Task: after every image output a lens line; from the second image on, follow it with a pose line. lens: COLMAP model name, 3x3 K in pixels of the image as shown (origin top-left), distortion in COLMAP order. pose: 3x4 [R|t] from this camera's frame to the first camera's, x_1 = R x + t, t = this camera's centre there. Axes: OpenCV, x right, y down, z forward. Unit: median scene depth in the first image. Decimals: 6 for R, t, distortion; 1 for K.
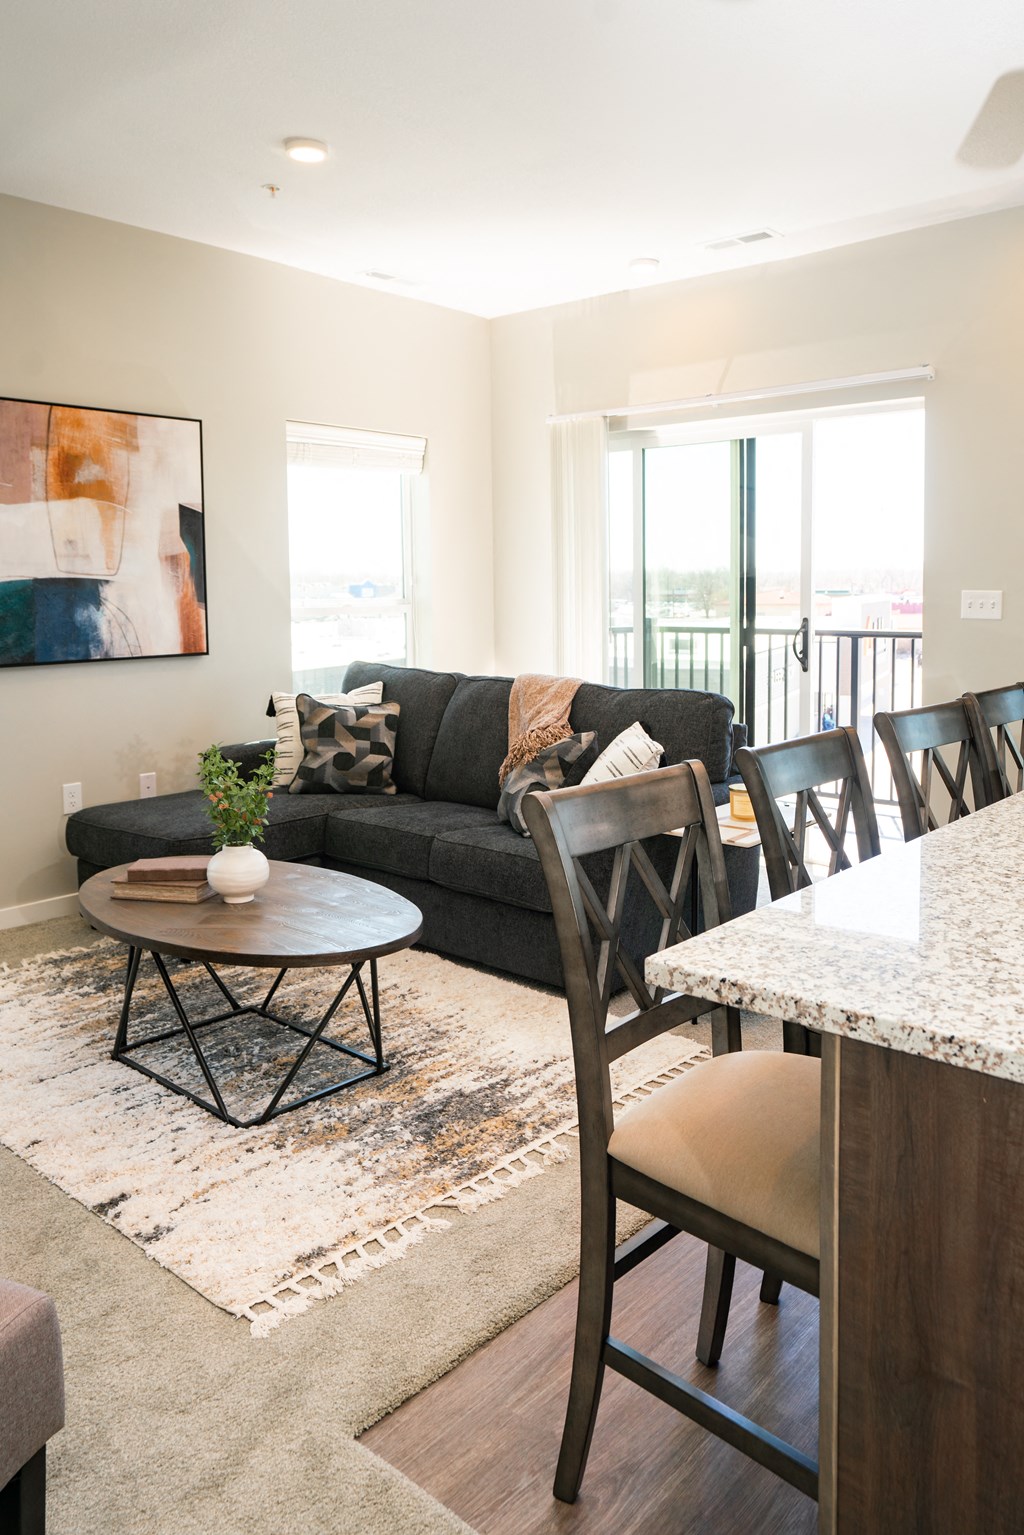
lens RADIAL K [[1106.3, 0, 562.5], [0, 1106.3, 669.1], [0, 0, 1]] dist [-0.025738, 0.039260]
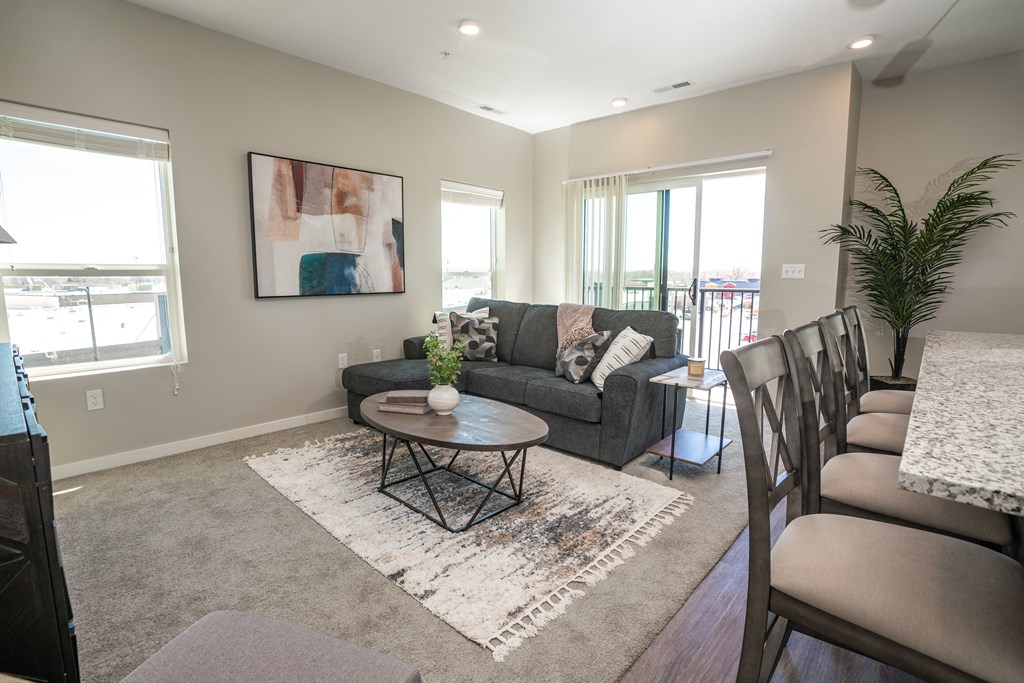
lens RADIAL K [[482.1, 0, 505.0], [0, 482.1, 339.9], [0, 0, 1]] dist [-0.074409, 0.031648]
pose [[0.998987, 0.014270, -0.042667, -0.121439], [-0.011830, 0.998310, 0.056889, 0.026908], [0.043407, -0.056326, 0.997468, 0.144058]]
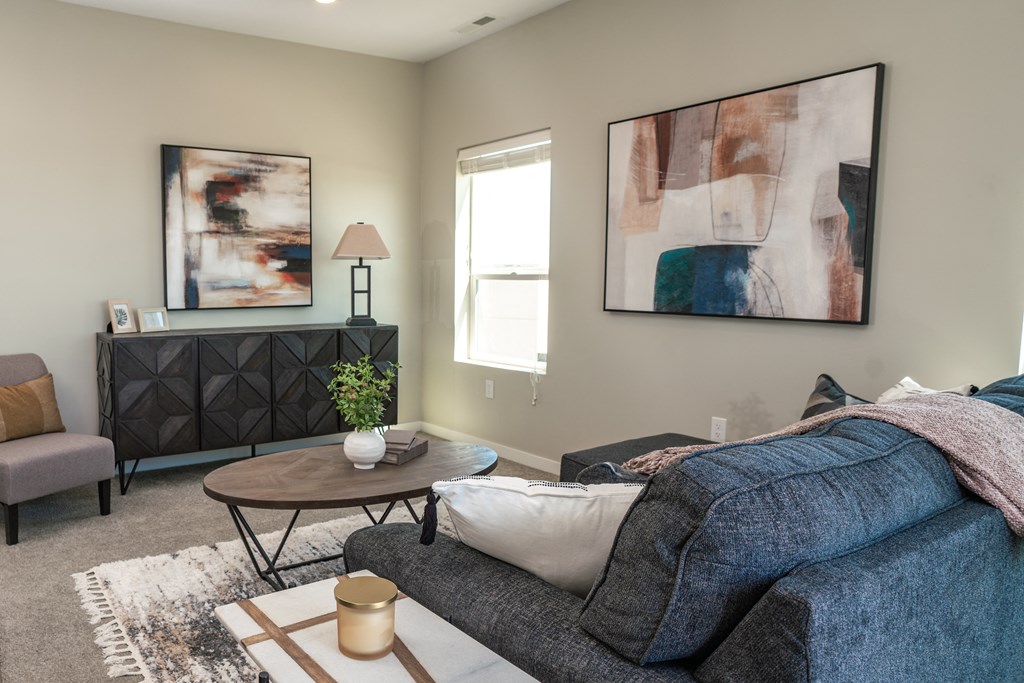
lens RADIAL K [[702.7, 0, 368.4], [0, 702.7, 337.8], [0, 0, 1]] dist [-0.039815, 0.003974]
pose [[-0.307997, 0.090559, -0.947068, 0.437287], [-0.070504, 0.990550, 0.117645, -0.051229], [0.948771, 0.103006, -0.298701, 0.993572]]
